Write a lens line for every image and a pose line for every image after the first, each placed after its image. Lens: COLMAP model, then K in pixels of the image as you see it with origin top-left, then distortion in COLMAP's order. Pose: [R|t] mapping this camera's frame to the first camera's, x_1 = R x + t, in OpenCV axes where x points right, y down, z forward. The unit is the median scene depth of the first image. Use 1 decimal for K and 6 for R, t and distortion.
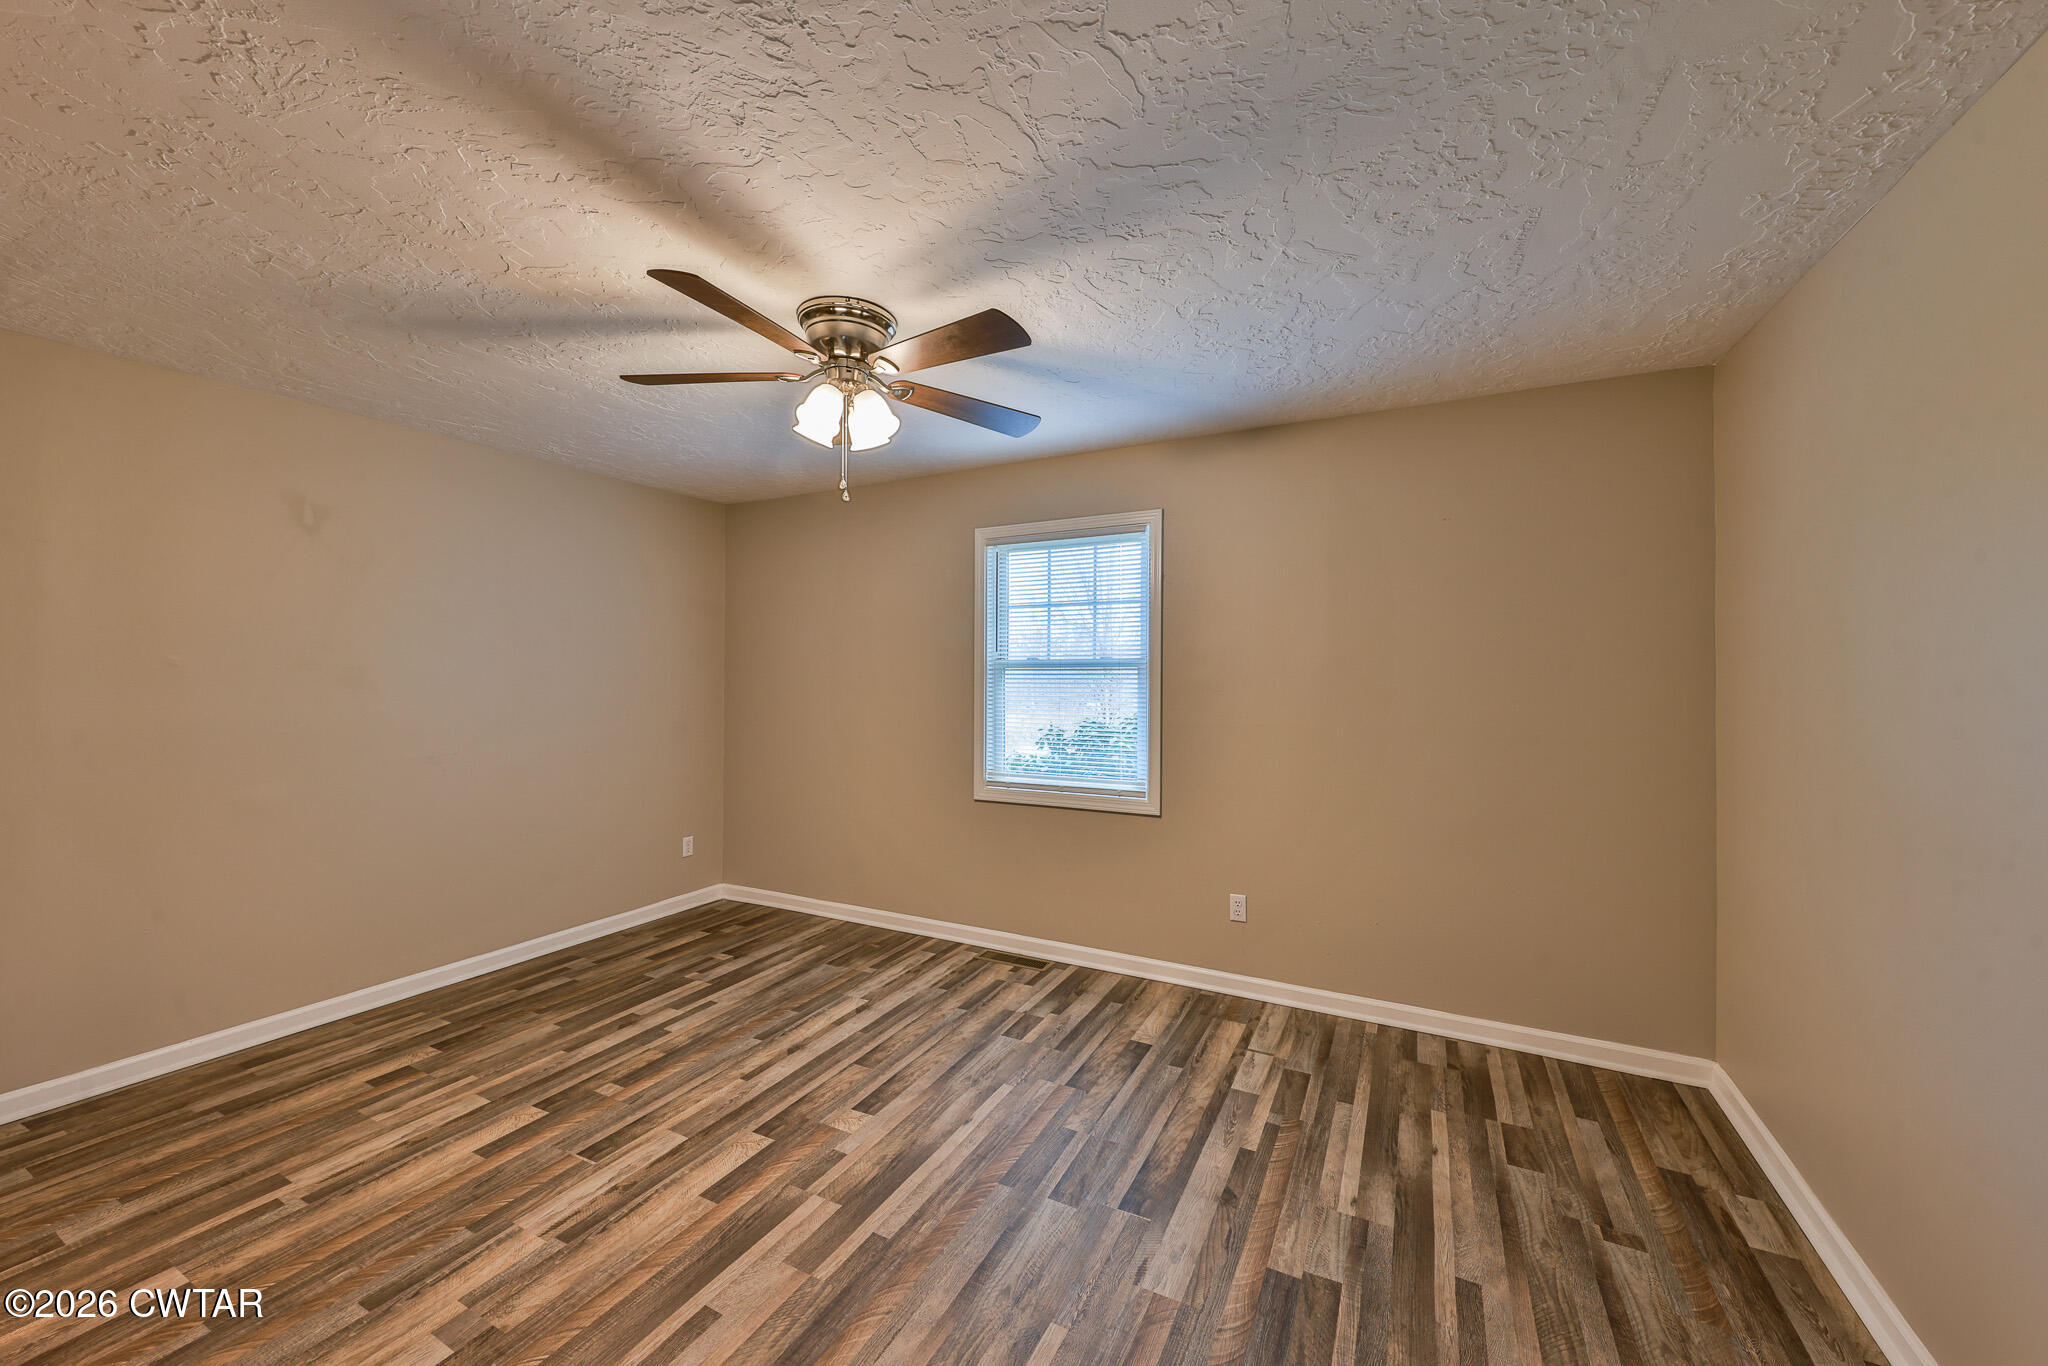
lens RADIAL K [[789.3, 0, 1024.0], [0, 789.3, 683.0], [0, 0, 1]] dist [-0.019381, -0.000251]
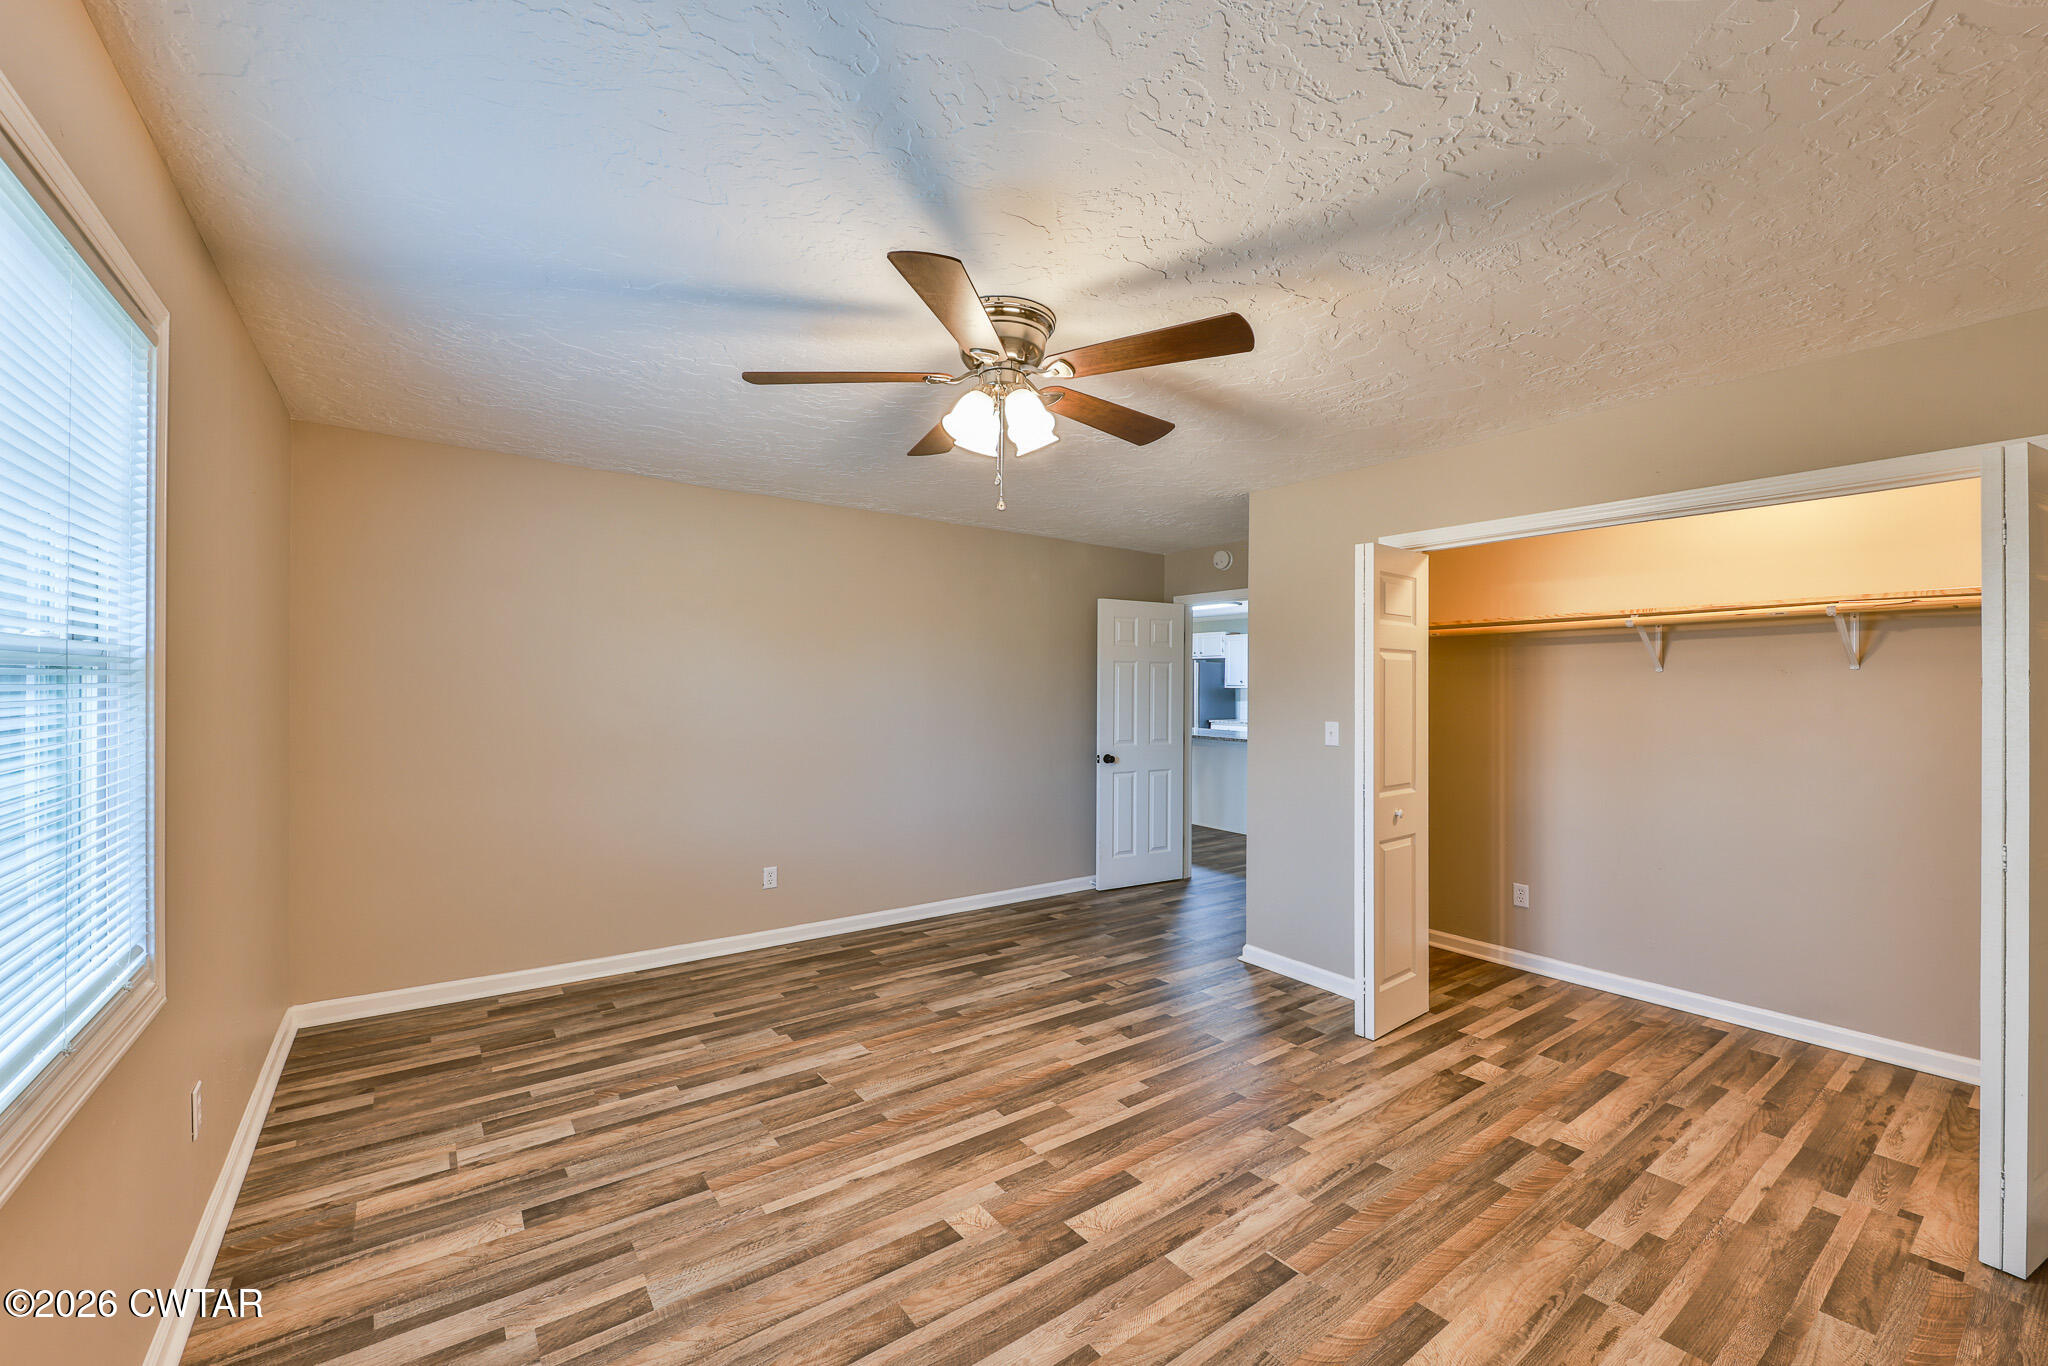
lens RADIAL K [[789.3, 0, 1024.0], [0, 789.3, 683.0], [0, 0, 1]] dist [-0.019381, -0.000251]
pose [[-0.896737, -0.013859, 0.442346, -0.668622], [-0.009120, 0.999876, 0.012839, -0.005859], [-0.442469, 0.007479, -0.896753, 1.835637]]
